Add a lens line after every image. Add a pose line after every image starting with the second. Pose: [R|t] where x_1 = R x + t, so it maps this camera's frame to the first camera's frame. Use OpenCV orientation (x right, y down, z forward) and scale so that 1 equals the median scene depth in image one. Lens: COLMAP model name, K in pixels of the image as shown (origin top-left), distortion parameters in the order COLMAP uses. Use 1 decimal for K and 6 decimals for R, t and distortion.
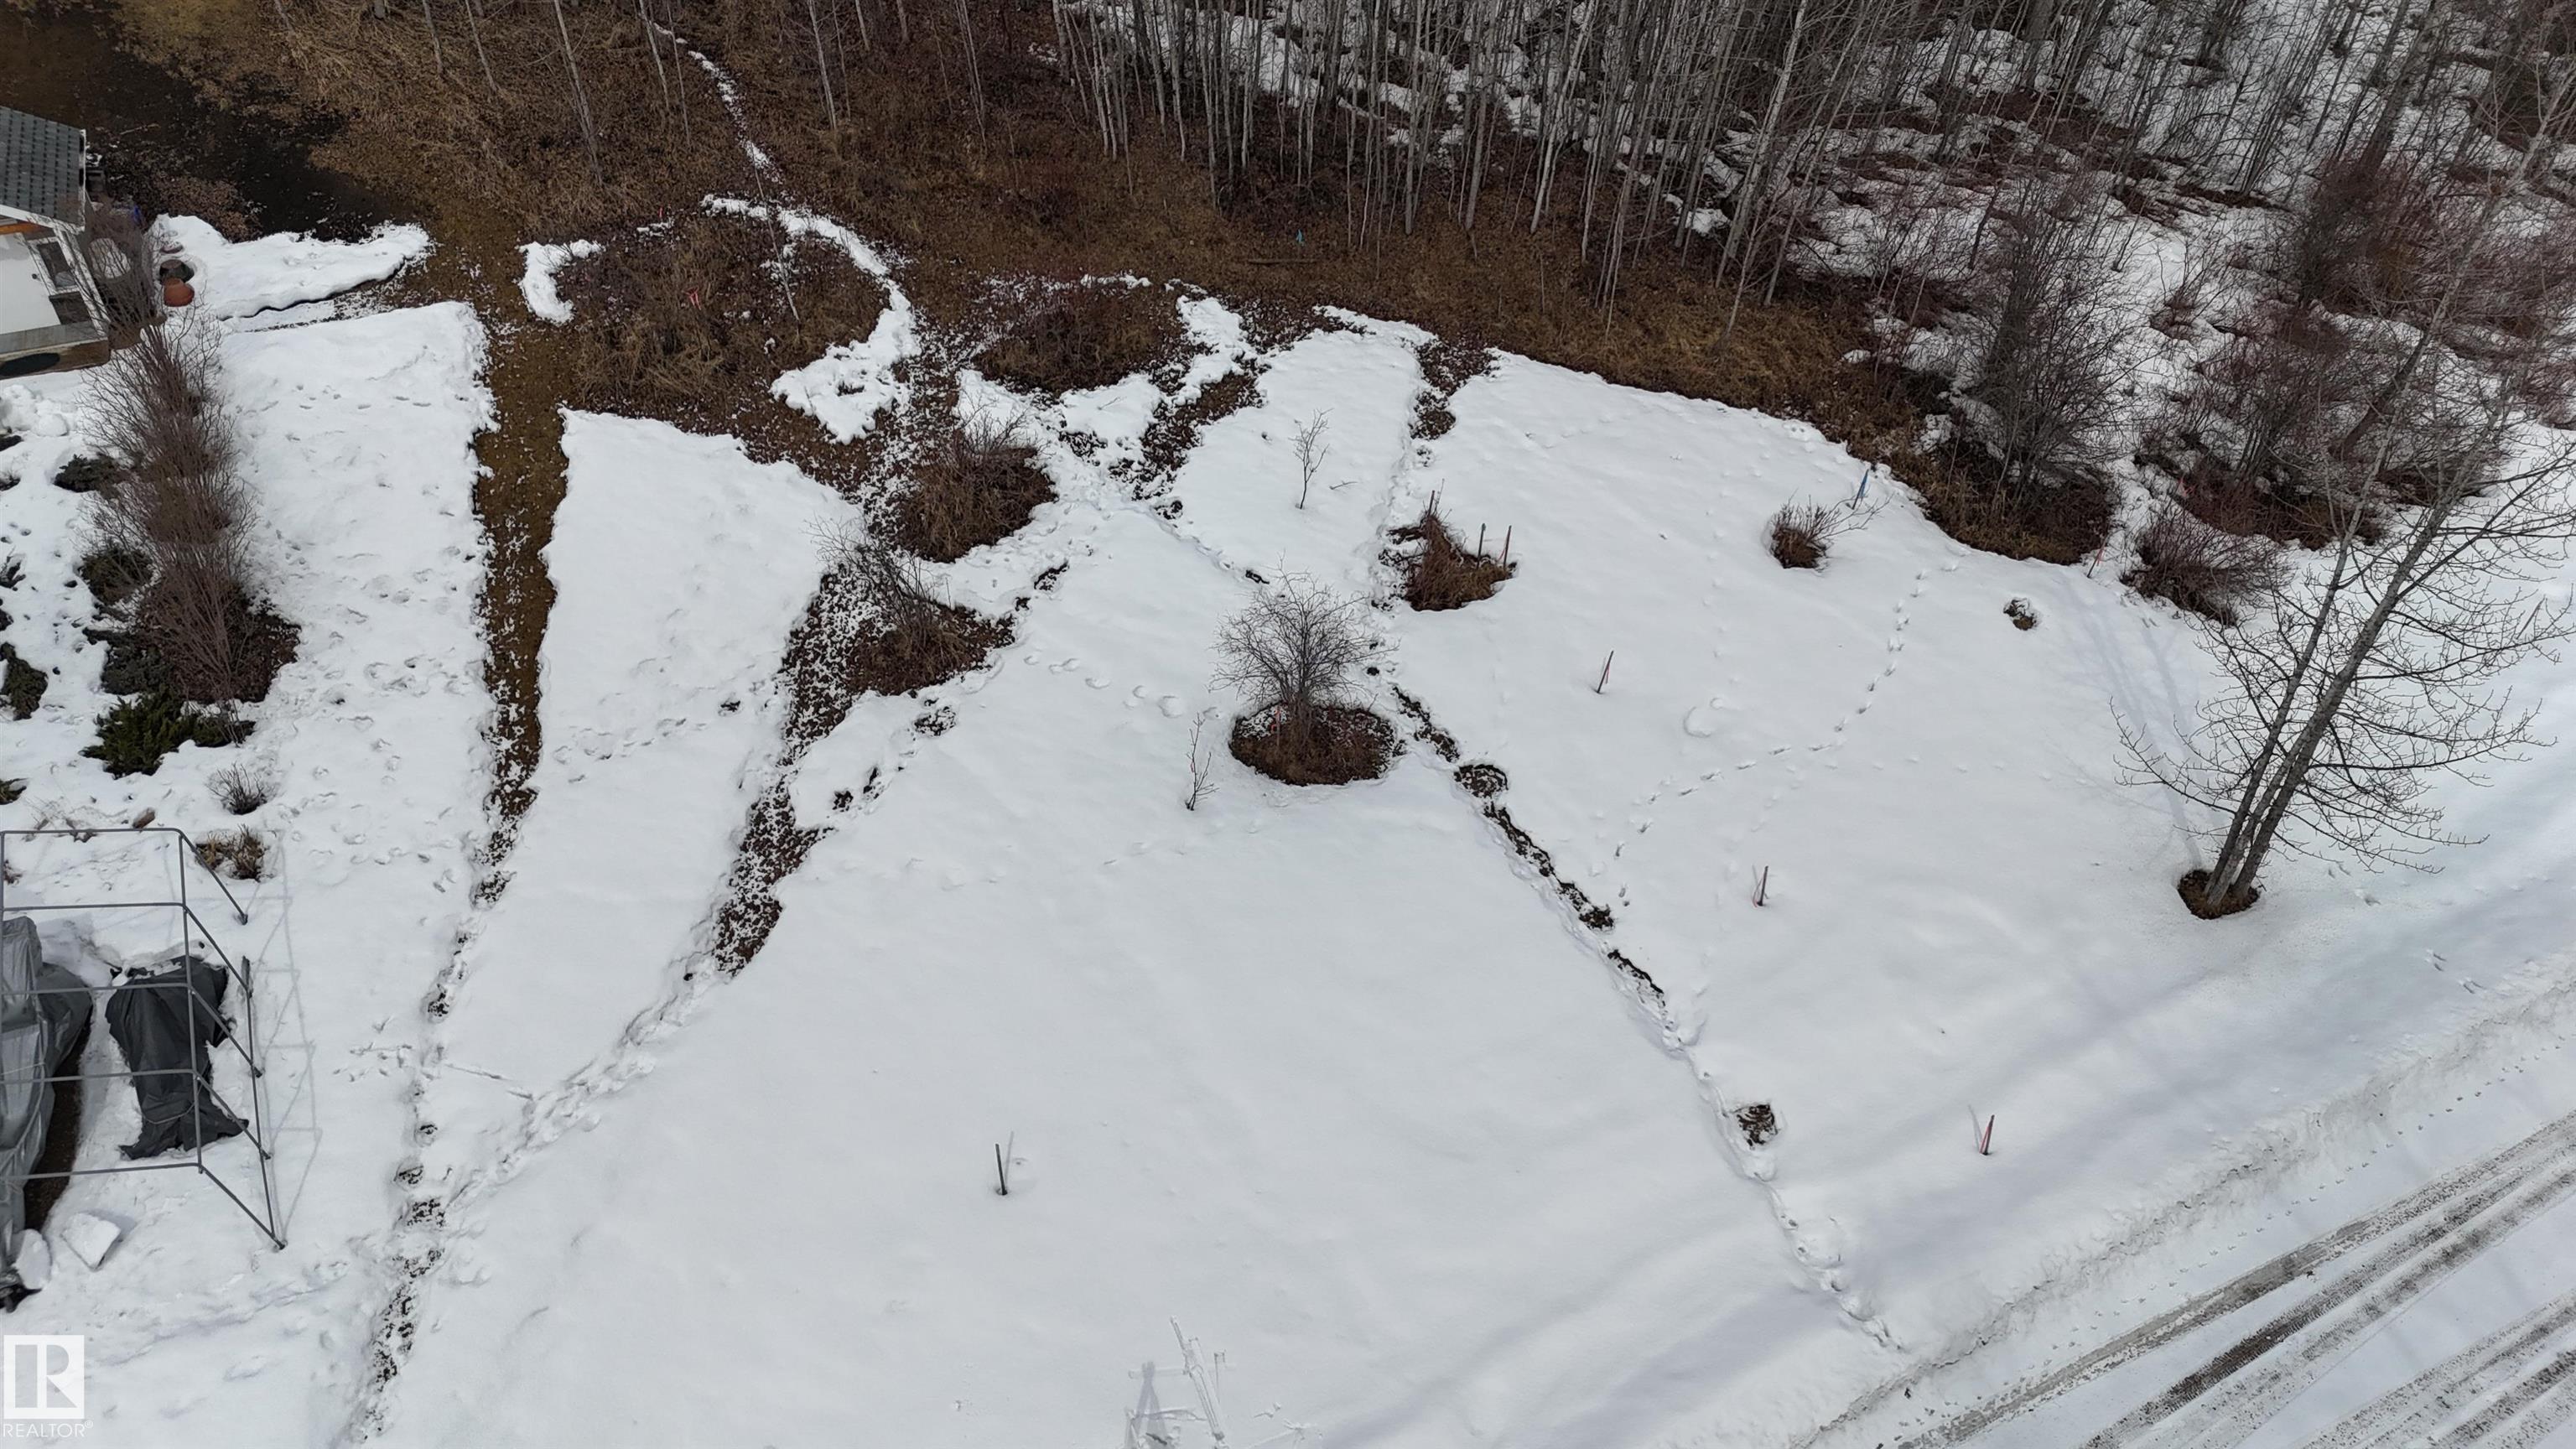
lens RADIAL K [[1885.6, 0, 1288.0], [0, 1885.6, 724.5], [0, 0, 1]] dist [0.081751, -0.082517]
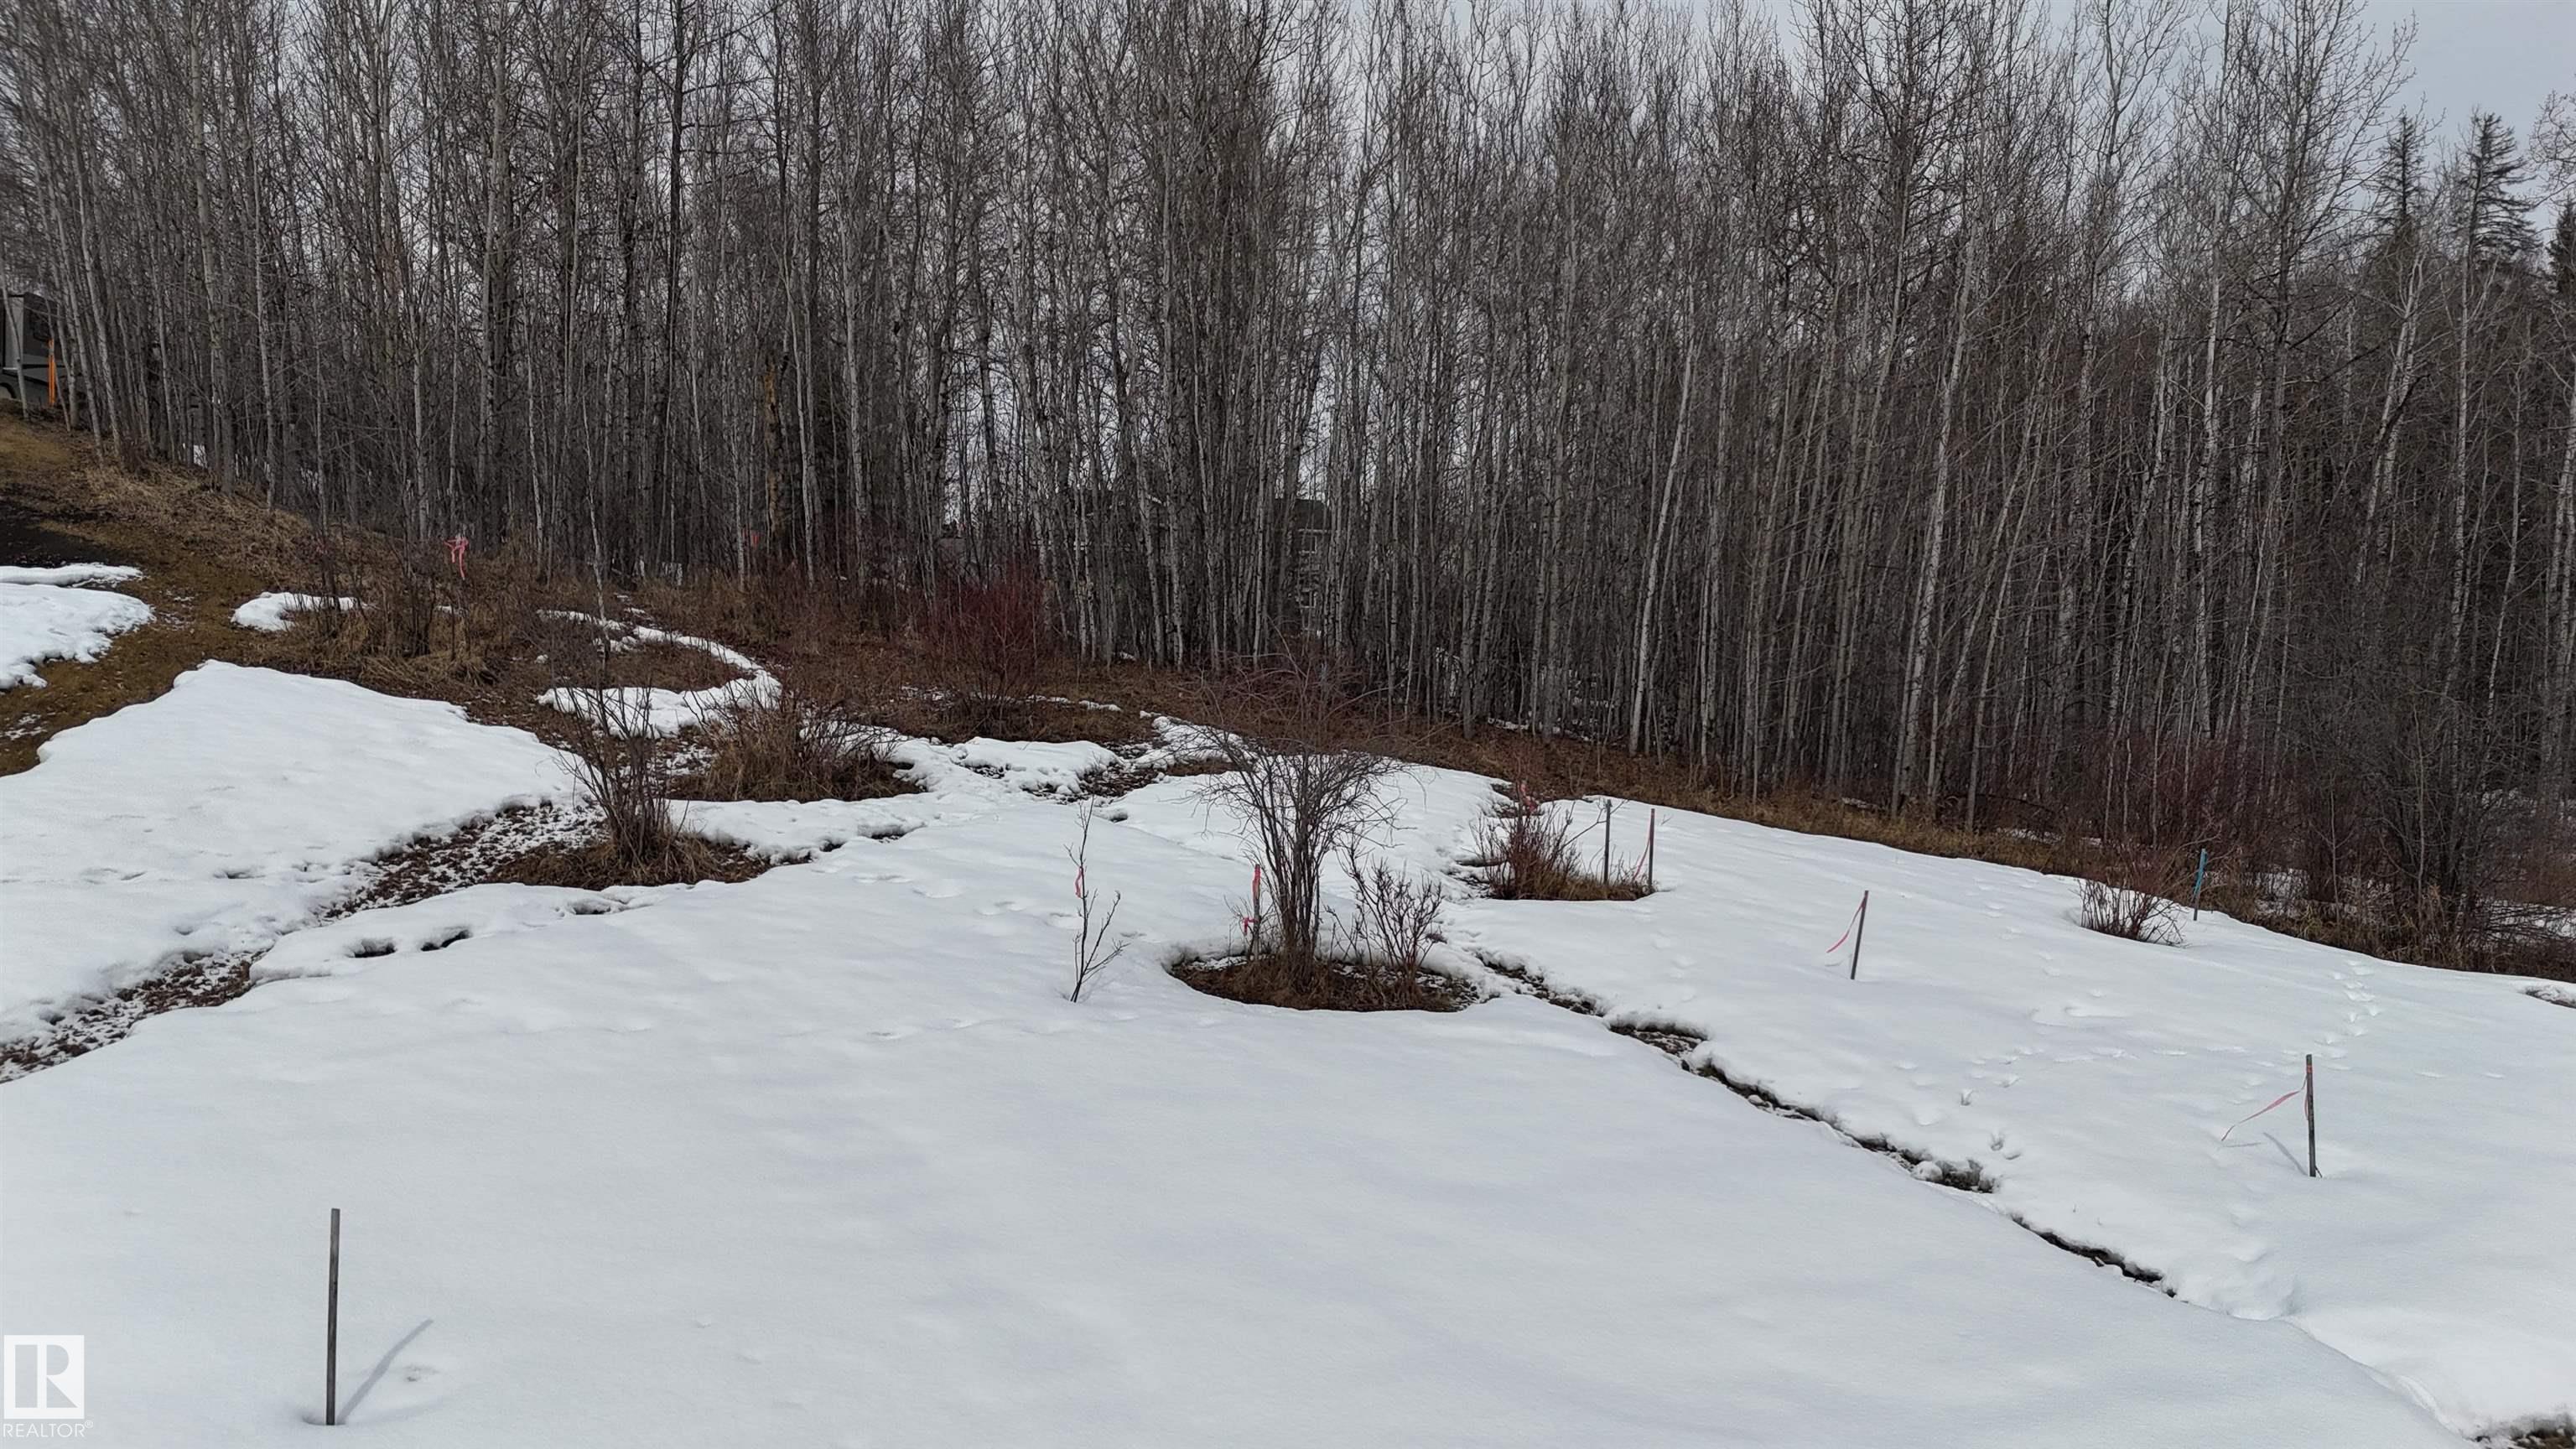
lens RADIAL K [[1885.6, 0, 1288.0], [0, 1885.6, 724.5], [0, 0, 1]] dist [0.081751, -0.082517]
pose [[0.999500, 0.001697, -0.031560, 0.019595], [-0.021553, 0.766947, -0.641349, 0.291679], [0.023117, 0.641709, 0.766600, 0.545201]]
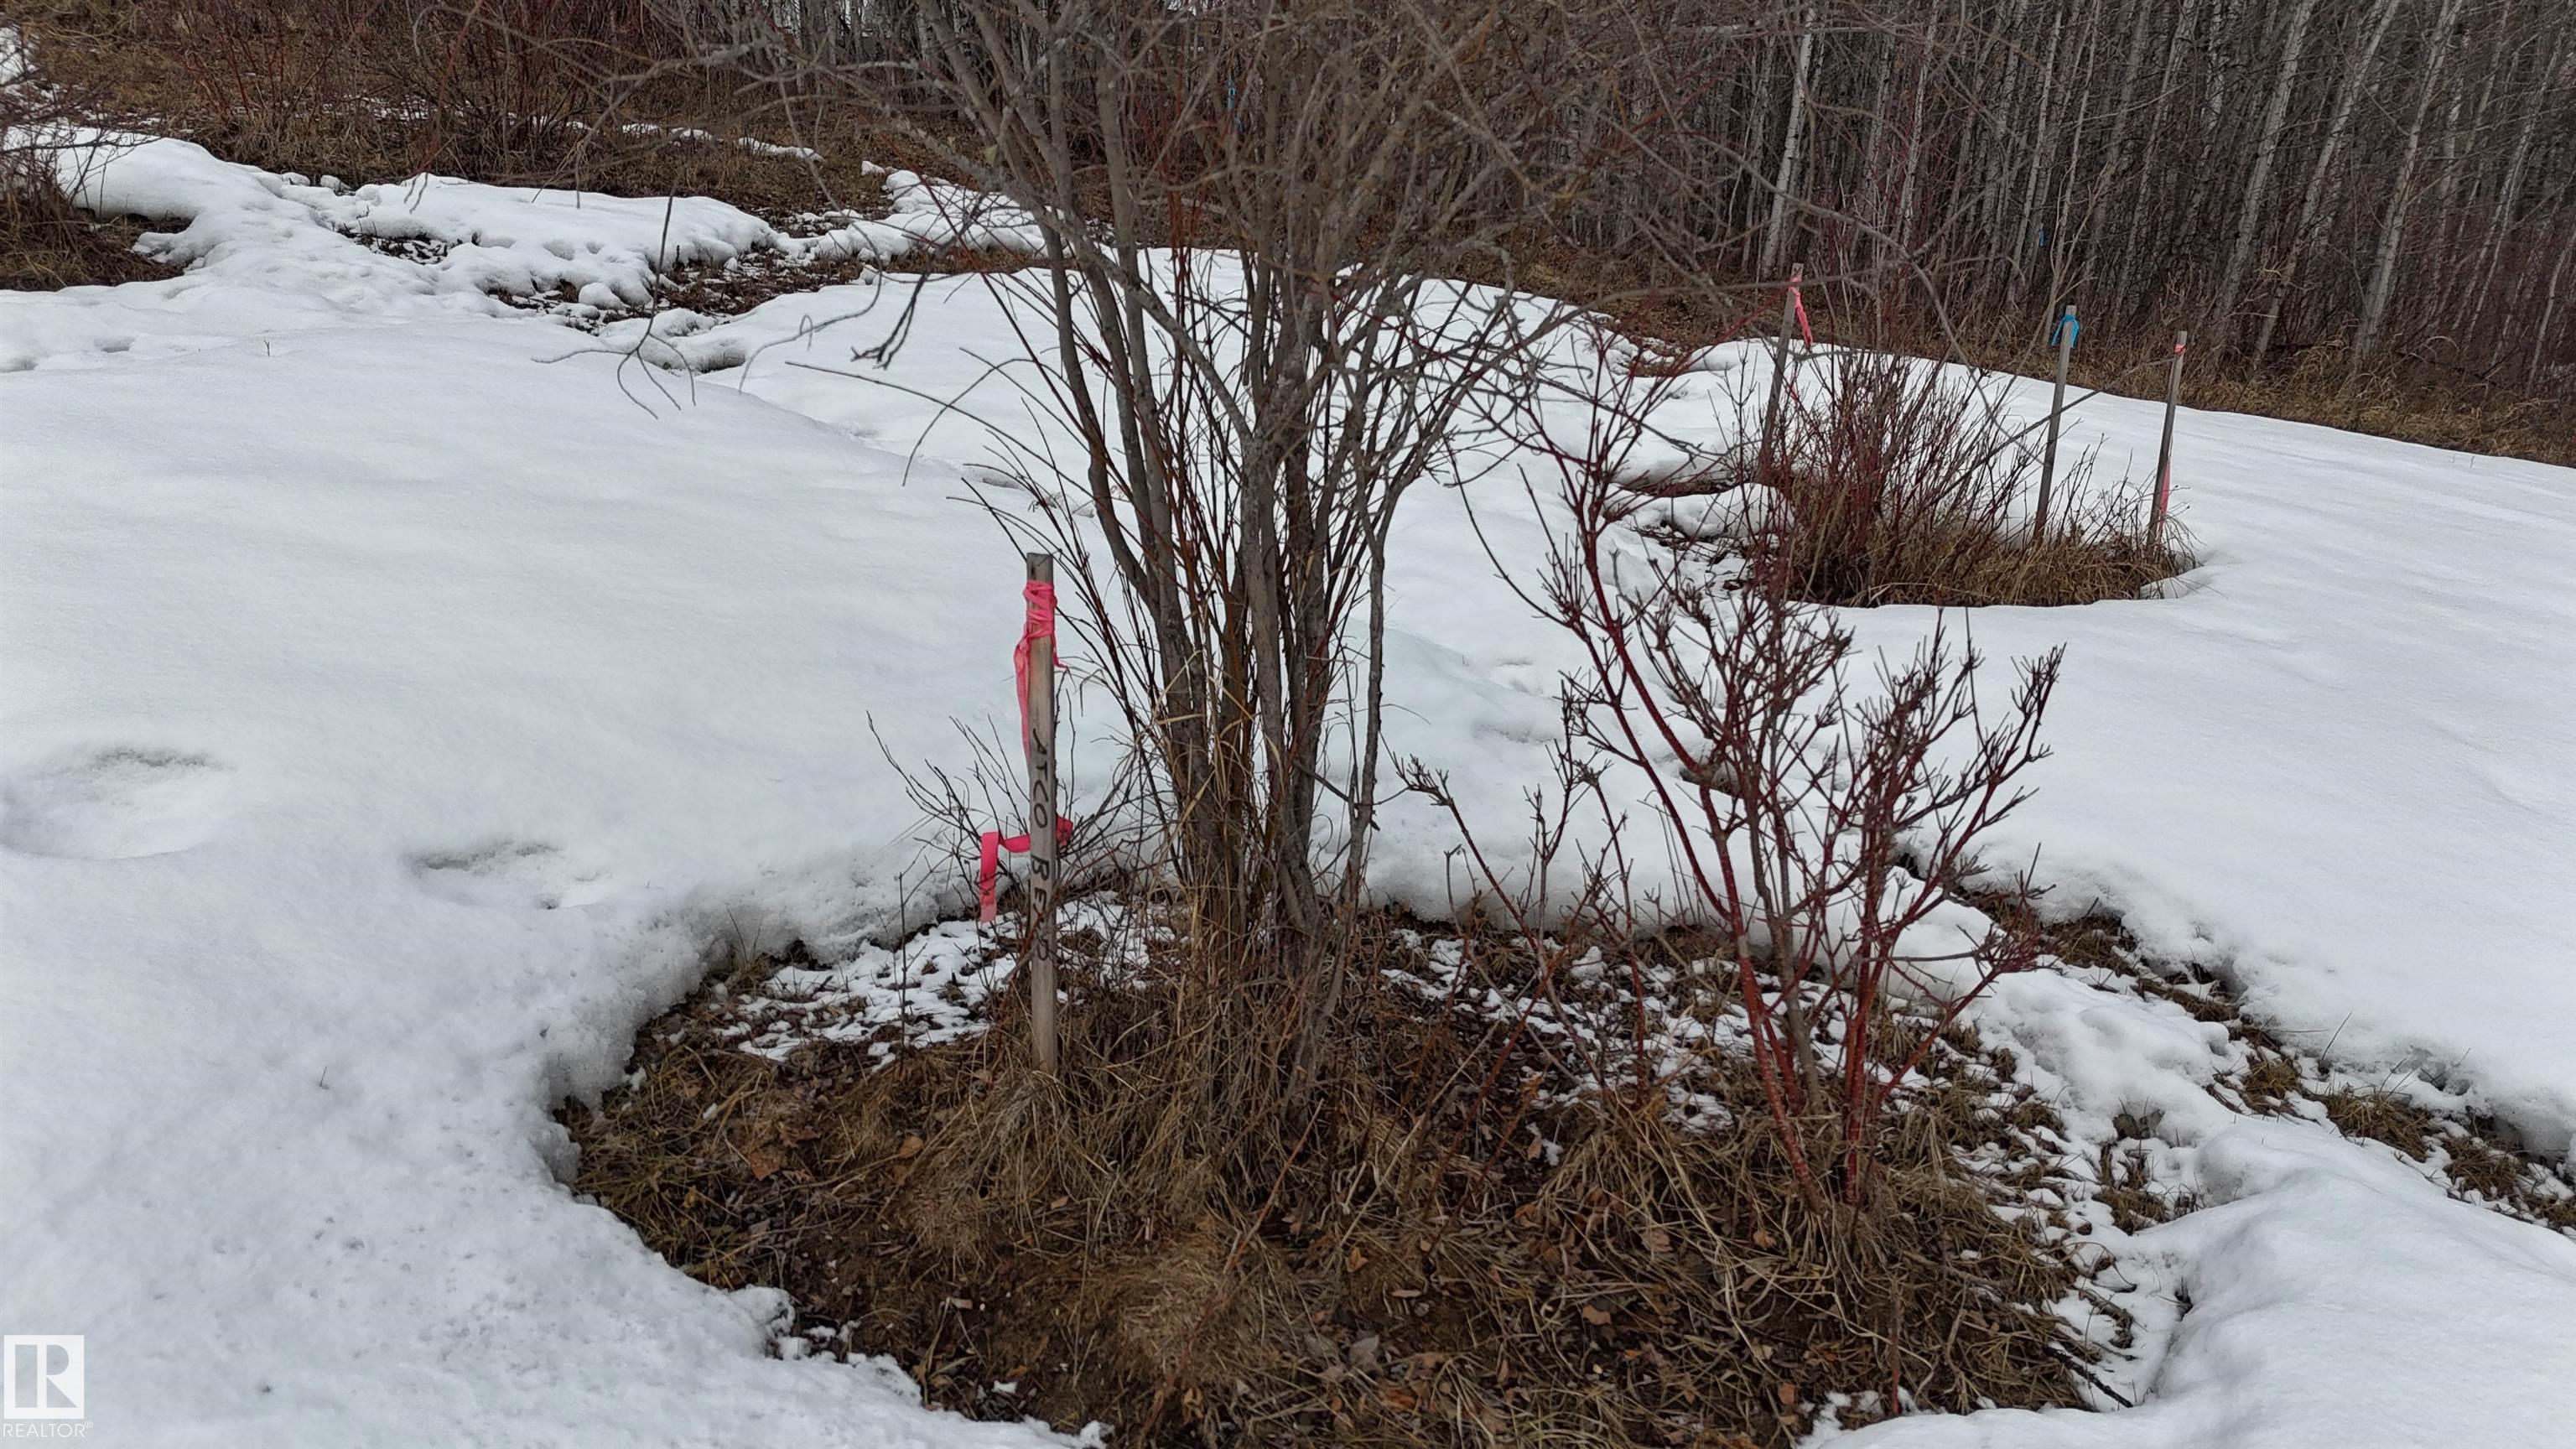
lens RADIAL K [[1885.6, 0, 1288.0], [0, 1885.6, 724.5], [0, 0, 1]] dist [0.081751, -0.082517]
pose [[0.999227, -0.001095, 0.039307, 0.003586], [0.019190, 0.886074, -0.463147, 0.040959], [-0.034322, 0.463543, 0.885409, 0.886676]]
